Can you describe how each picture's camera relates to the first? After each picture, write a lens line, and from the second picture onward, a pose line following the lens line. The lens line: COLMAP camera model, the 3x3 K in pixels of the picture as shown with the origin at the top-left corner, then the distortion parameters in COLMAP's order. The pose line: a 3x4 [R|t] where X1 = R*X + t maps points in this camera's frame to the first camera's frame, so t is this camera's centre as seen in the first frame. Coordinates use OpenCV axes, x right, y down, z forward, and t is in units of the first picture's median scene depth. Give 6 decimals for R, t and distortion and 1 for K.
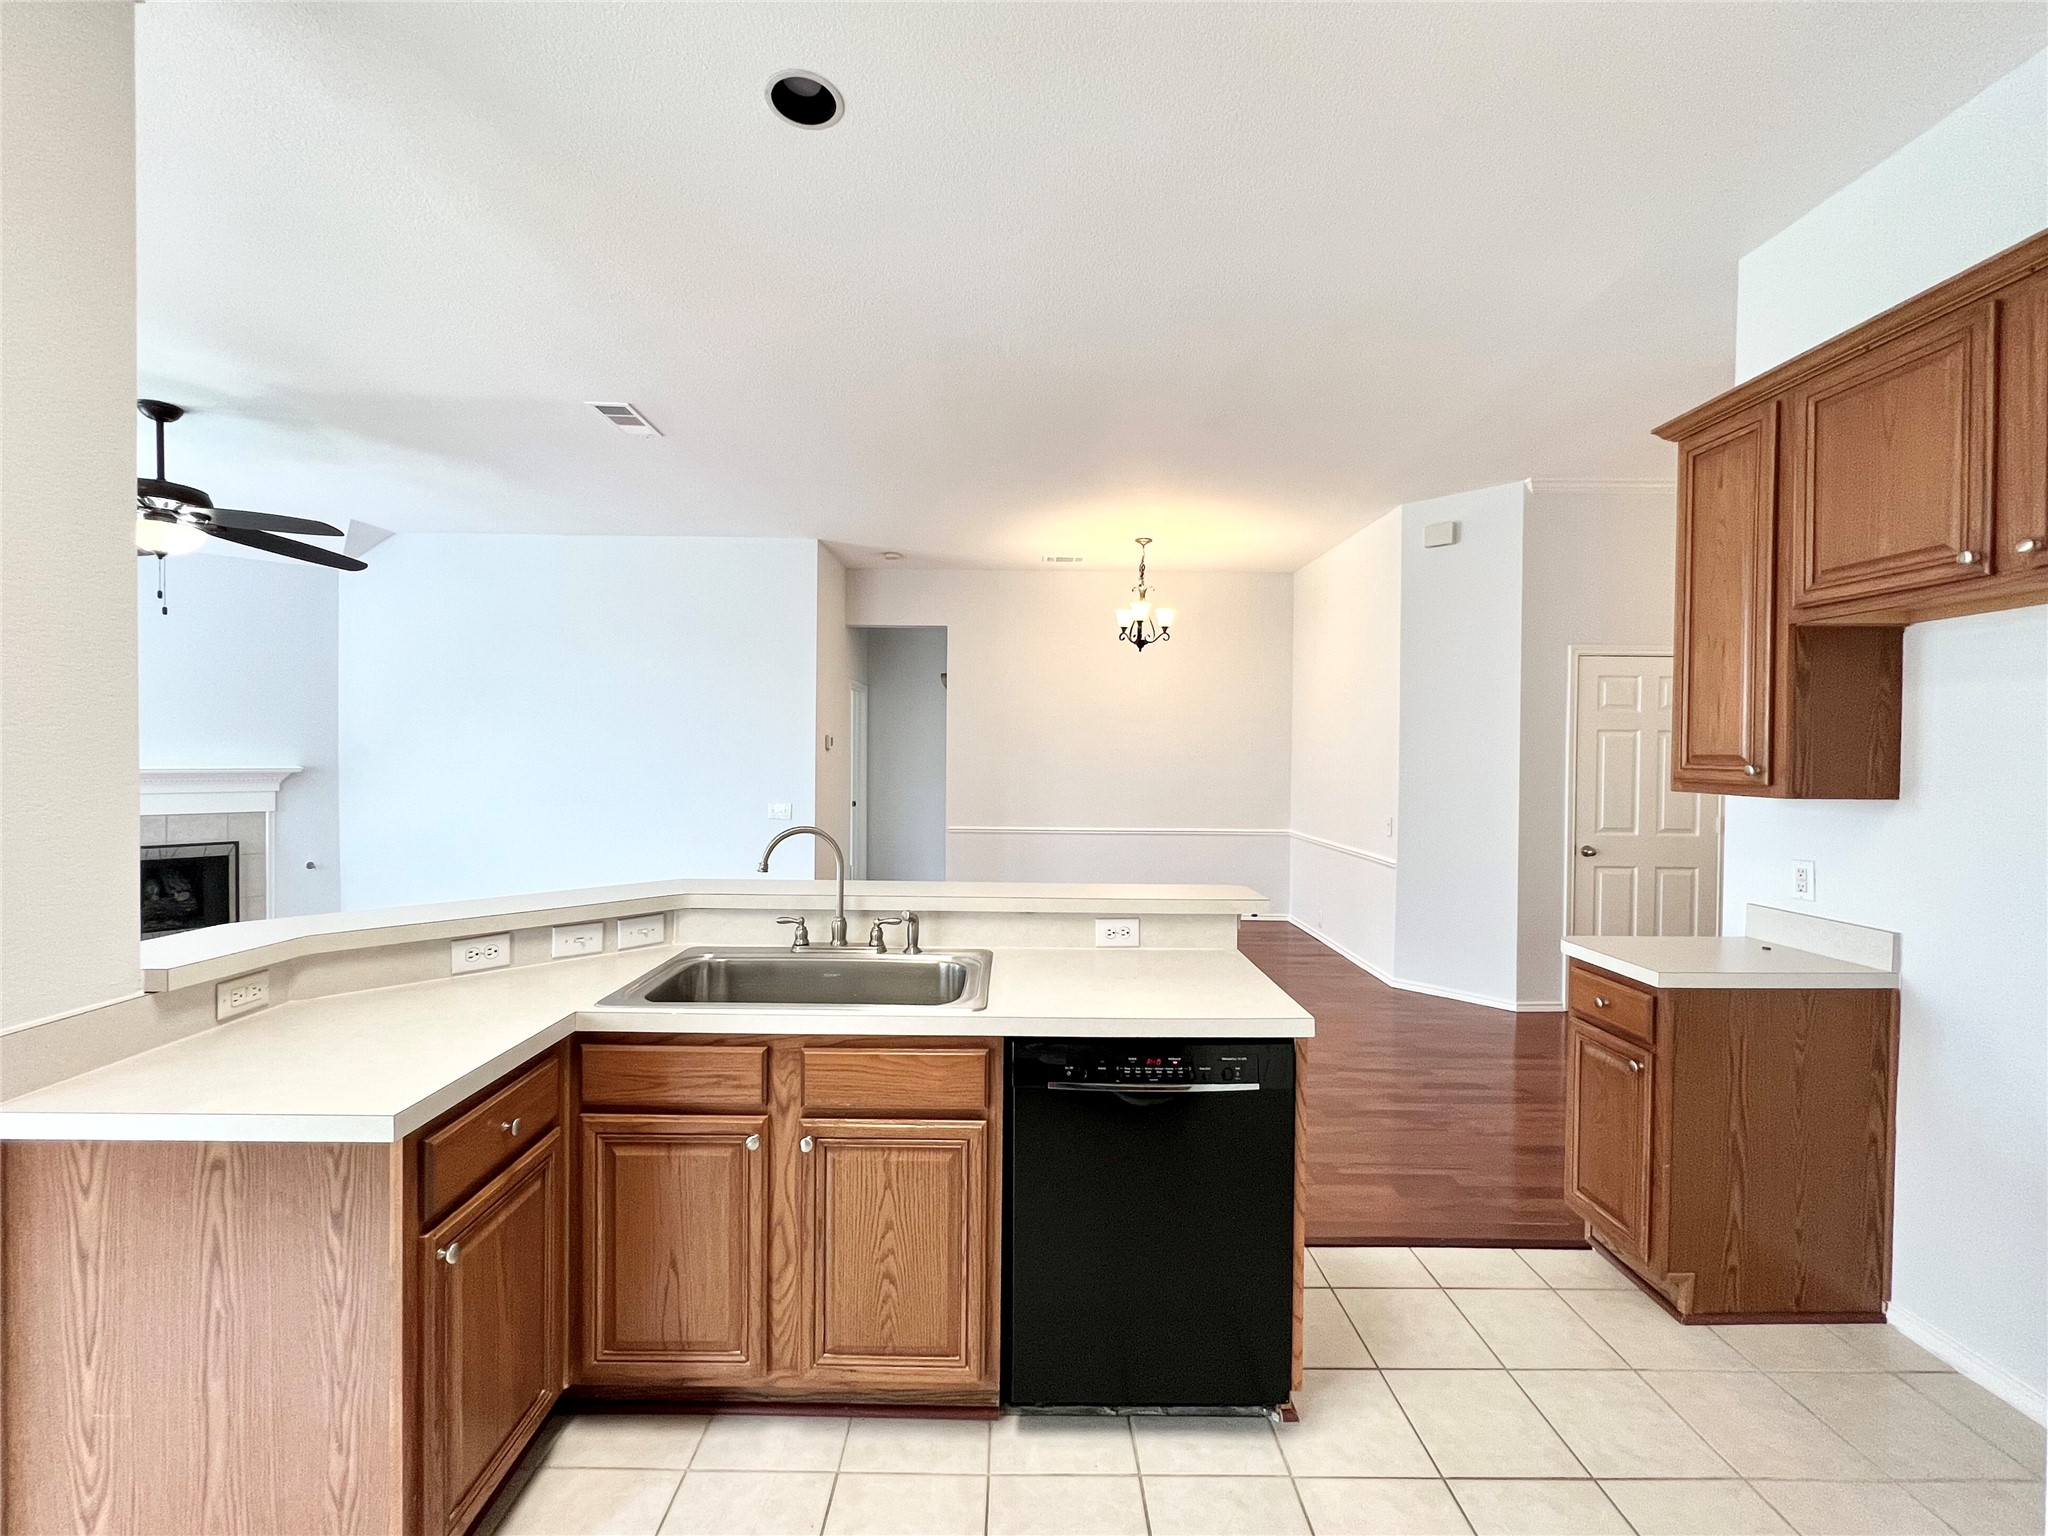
lens RADIAL K [[846.0, 0, 1022.4], [0, 846.0, 757.4], [0, 0, 1]] dist [0.003127, 0.000358]
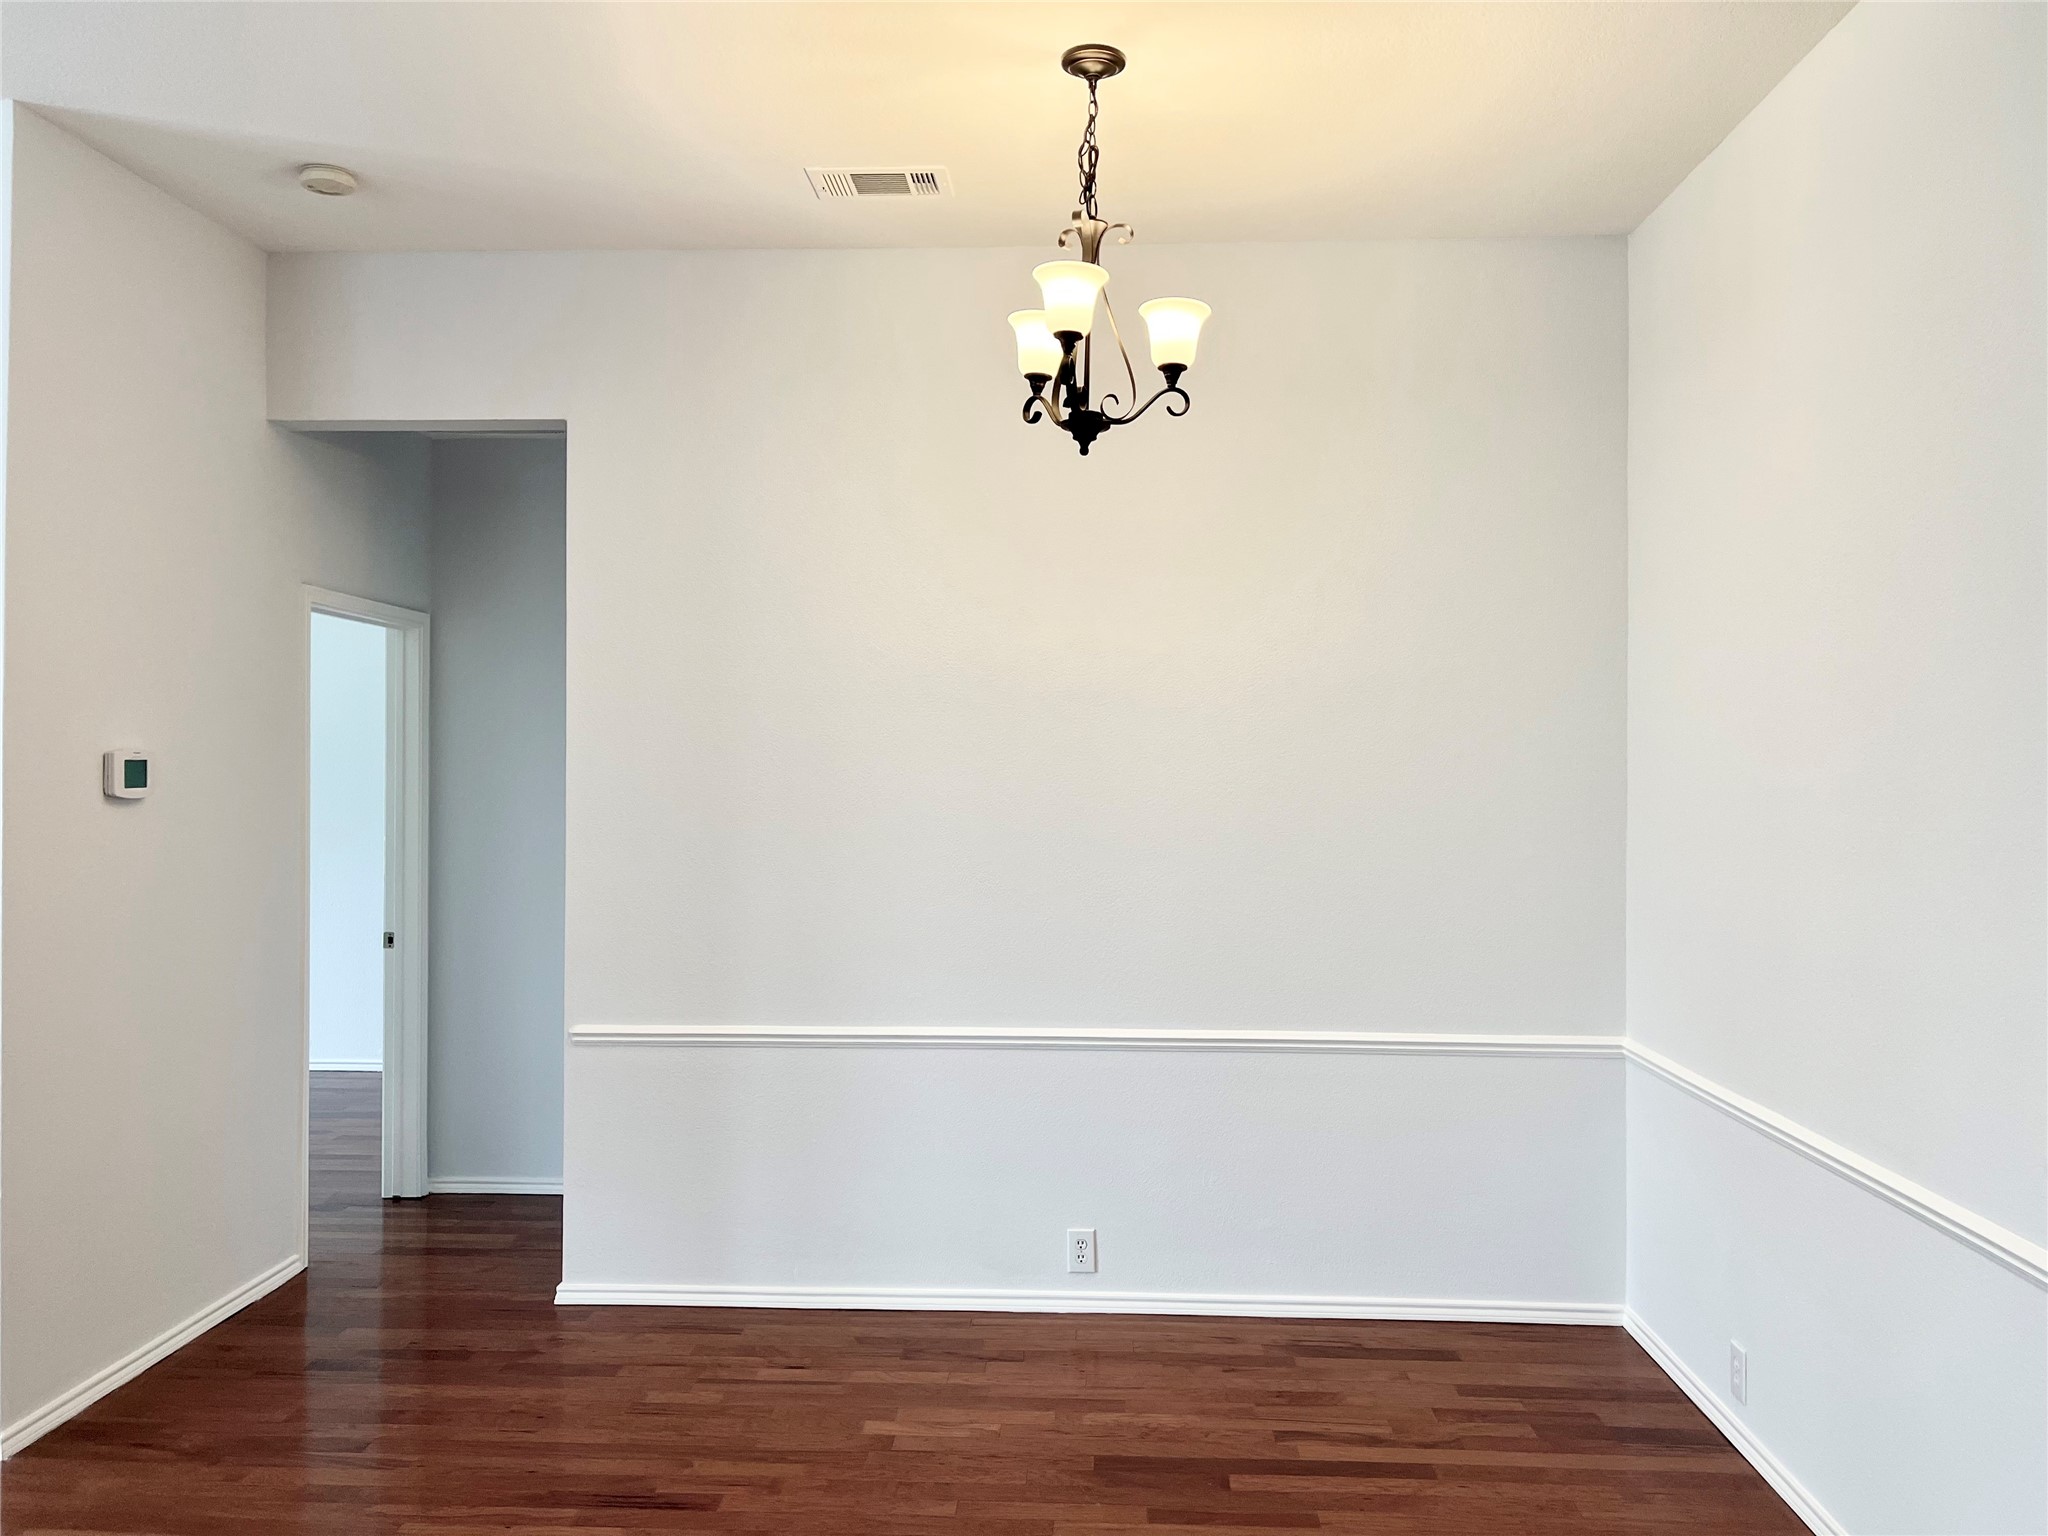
lens RADIAL K [[1564.8, 0, 1030.0], [0, 1564.8, 776.0], [0, 0, 1]] dist [0.001461, 0.001850]
pose [[0.998719, -0.005674, -0.050276, 0.131892], [0.005513, 0.999979, -0.003353, -0.014087], [0.050294, 0.003071, 0.998730, 0.427401]]
